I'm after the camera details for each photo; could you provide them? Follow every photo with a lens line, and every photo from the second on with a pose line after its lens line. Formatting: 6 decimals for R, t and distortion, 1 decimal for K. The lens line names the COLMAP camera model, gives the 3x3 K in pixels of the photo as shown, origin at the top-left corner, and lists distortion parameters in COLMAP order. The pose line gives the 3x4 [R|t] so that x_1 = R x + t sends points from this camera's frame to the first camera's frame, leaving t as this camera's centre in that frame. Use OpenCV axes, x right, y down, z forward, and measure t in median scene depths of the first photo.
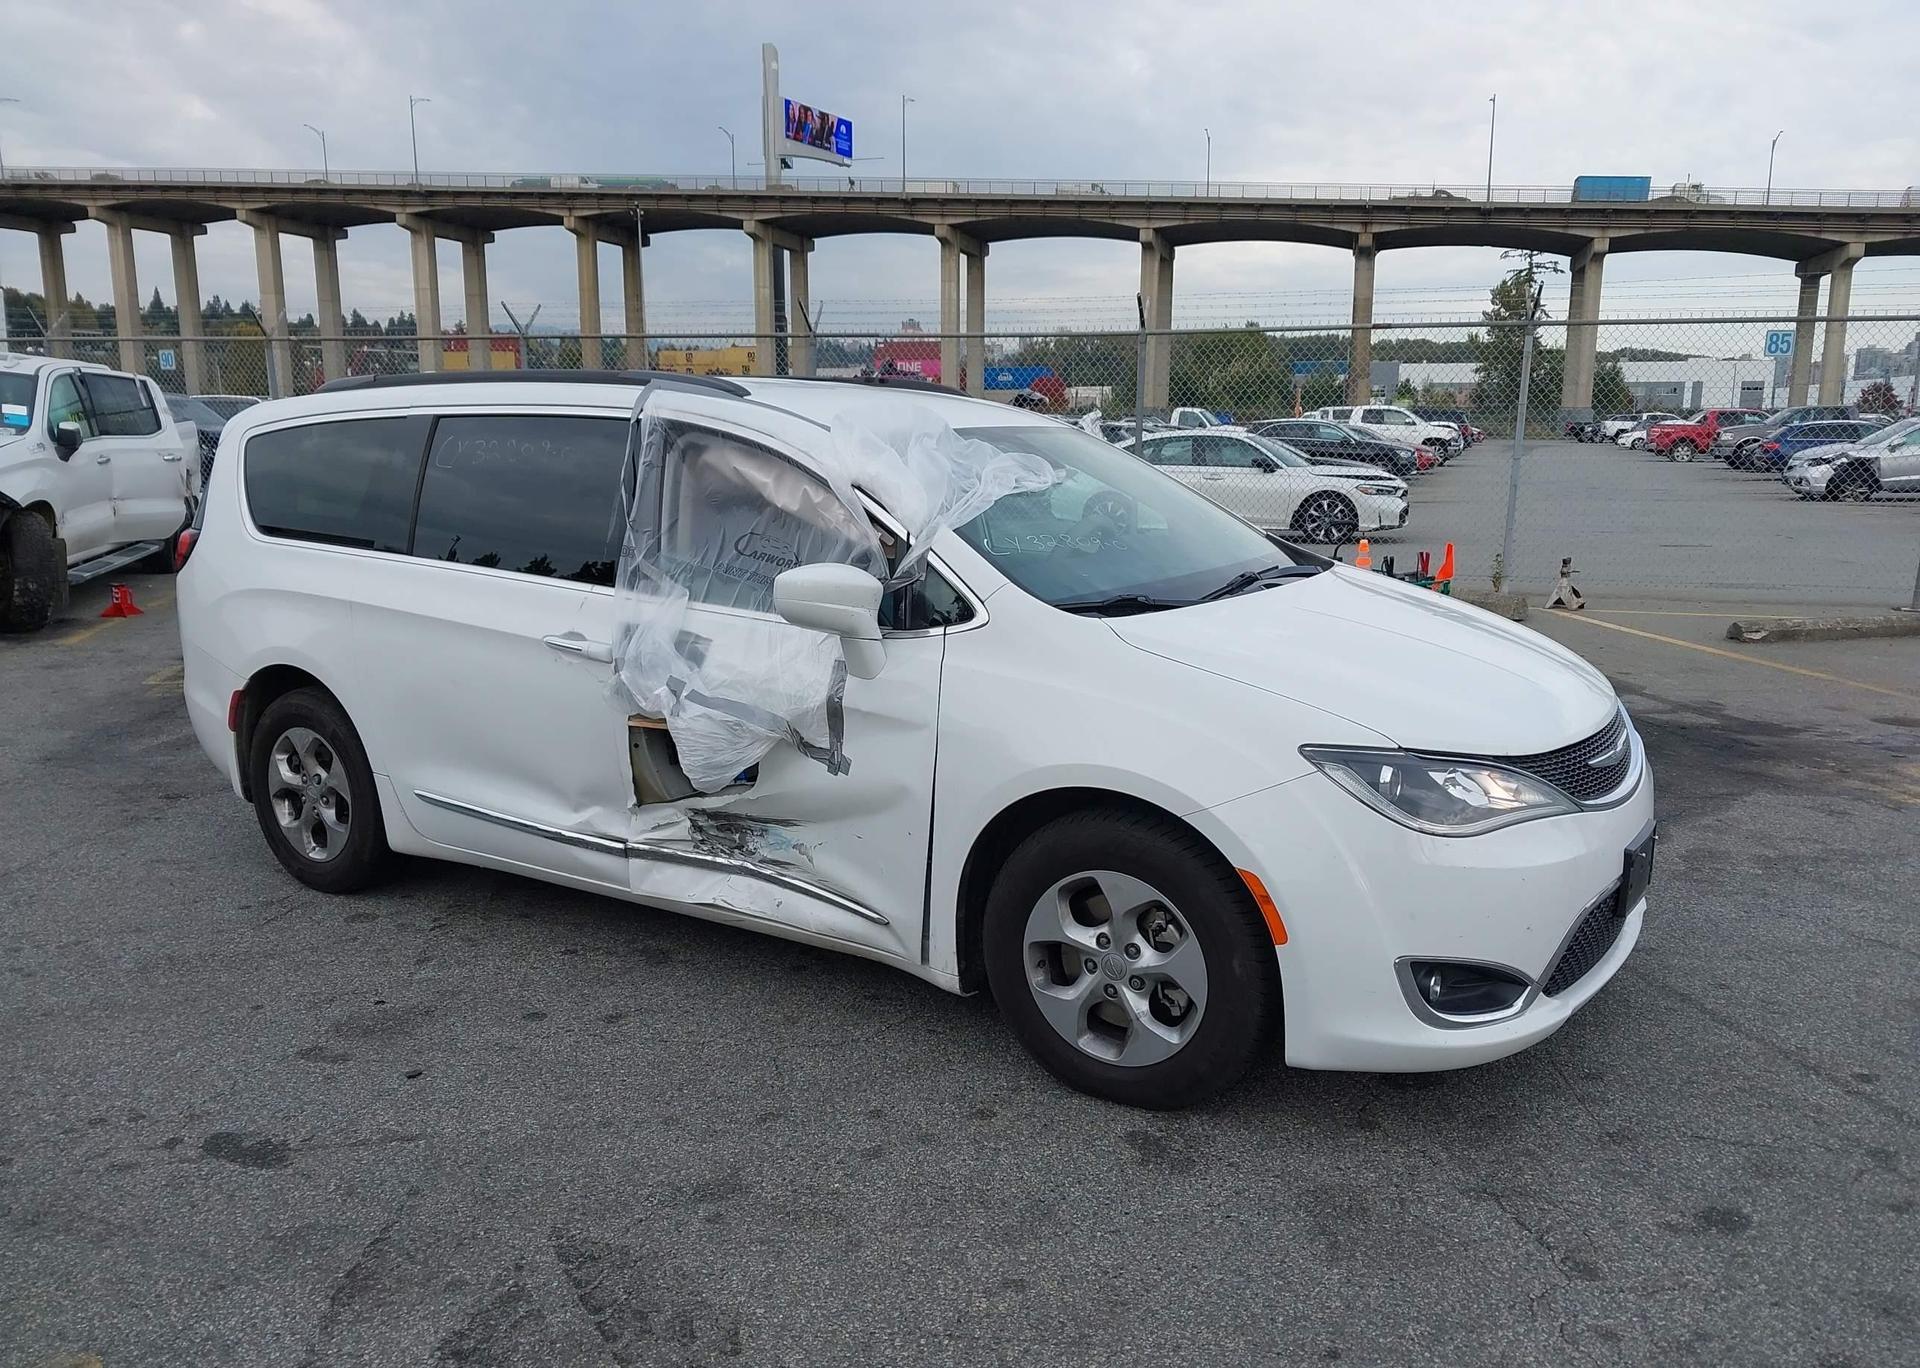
lens RADIAL K [[1514.0, 0, 951.7], [0, 1514.0, 700.0], [0, 0, 1]] dist [0.021641, -0.022313]
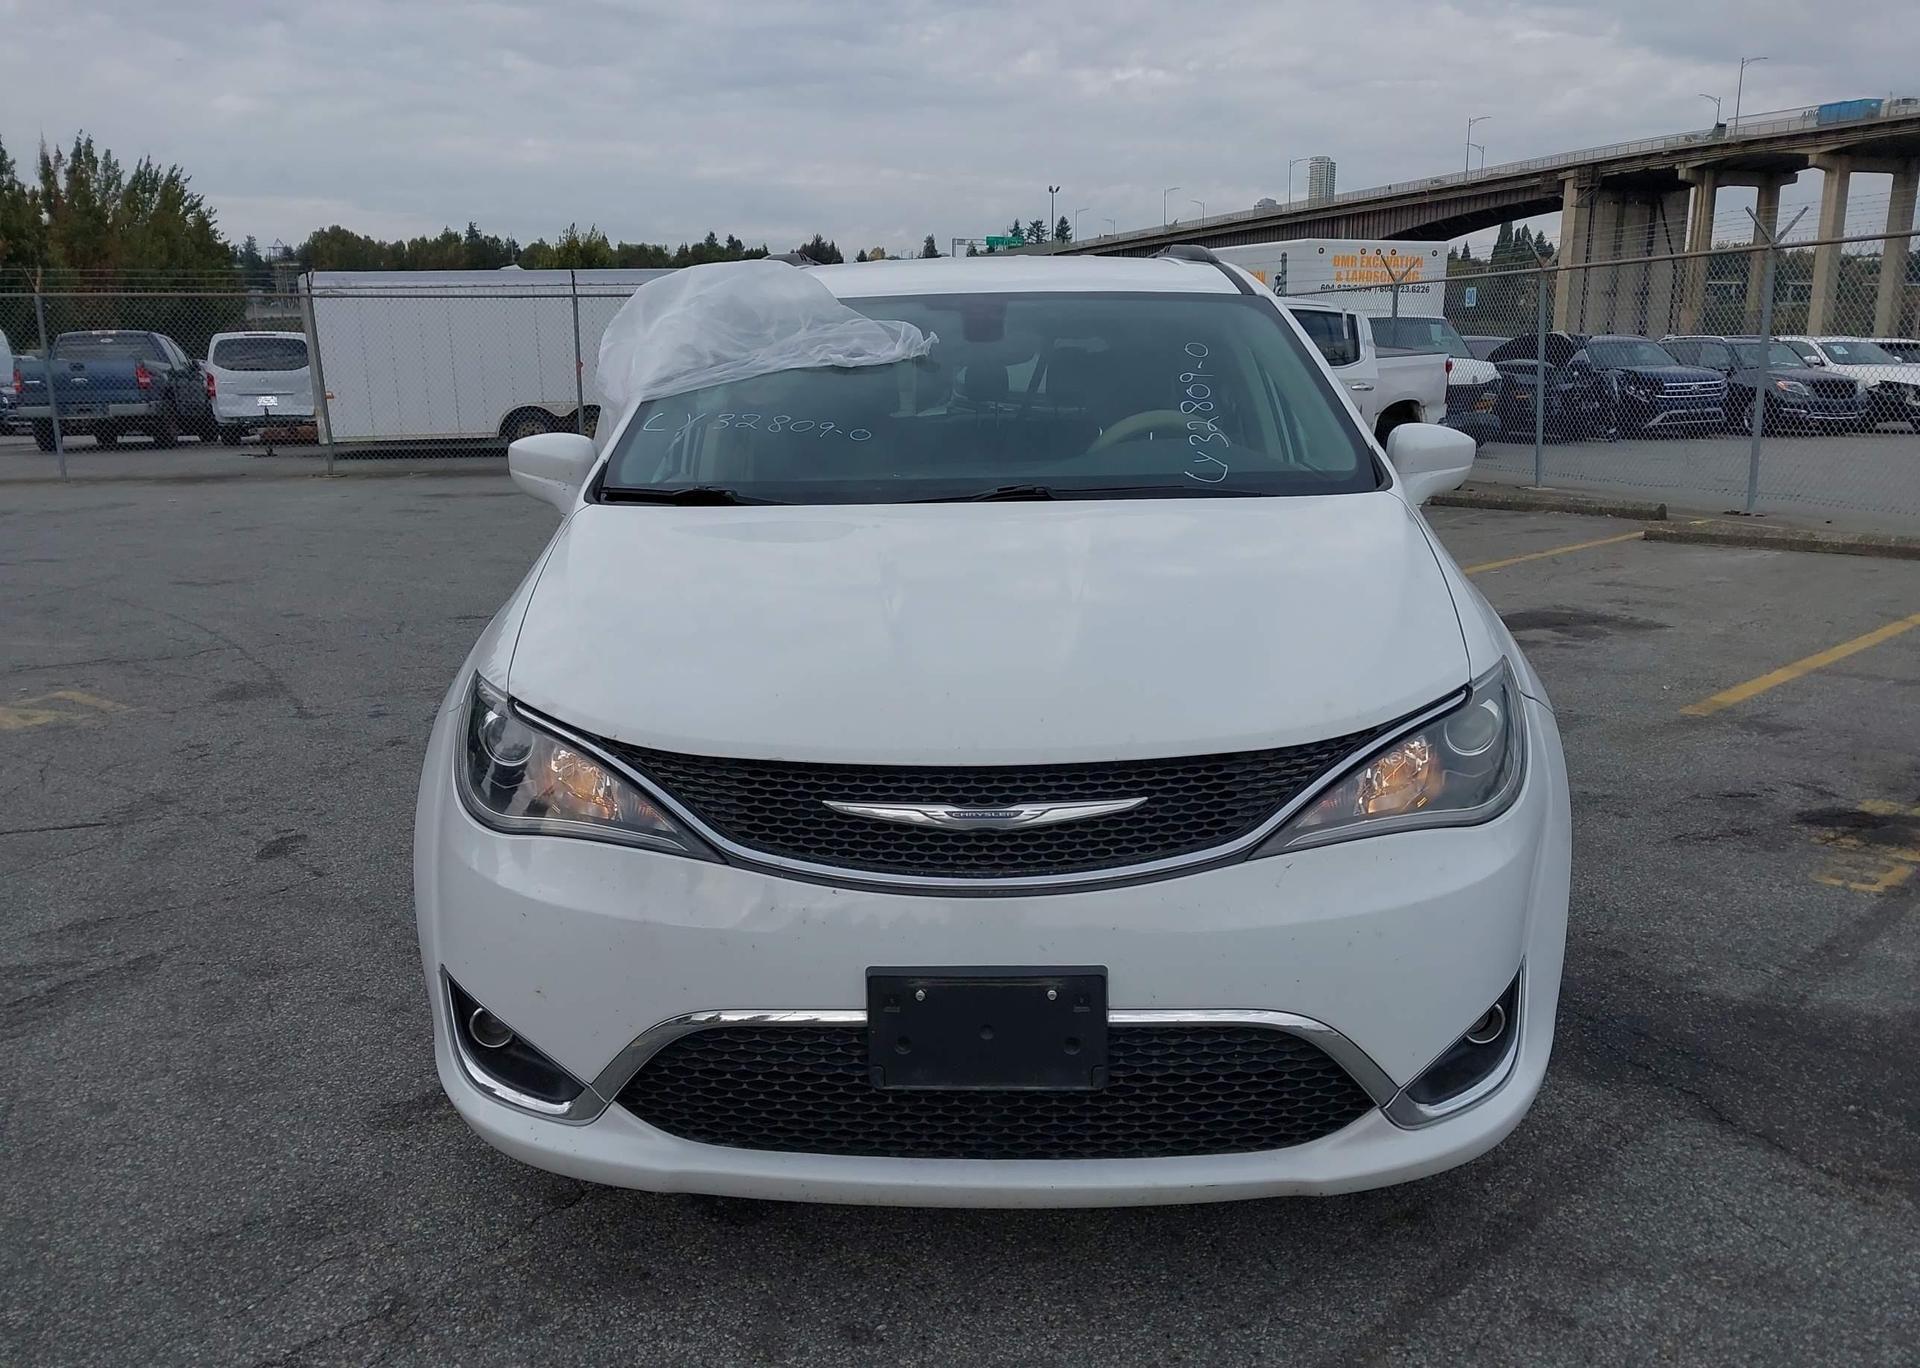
lens RADIAL K [[1514.0, 0, 952.4], [0, 1514.0, 699.6], [0, 0, 1]] dist [0.021641, -0.022313]
pose [[0.531493, 0.172032, -0.829410, 0.723082], [-0.147442, 0.983001, 0.109407, -0.054476], [0.834132, 0.064141, 0.547823, 0.558046]]
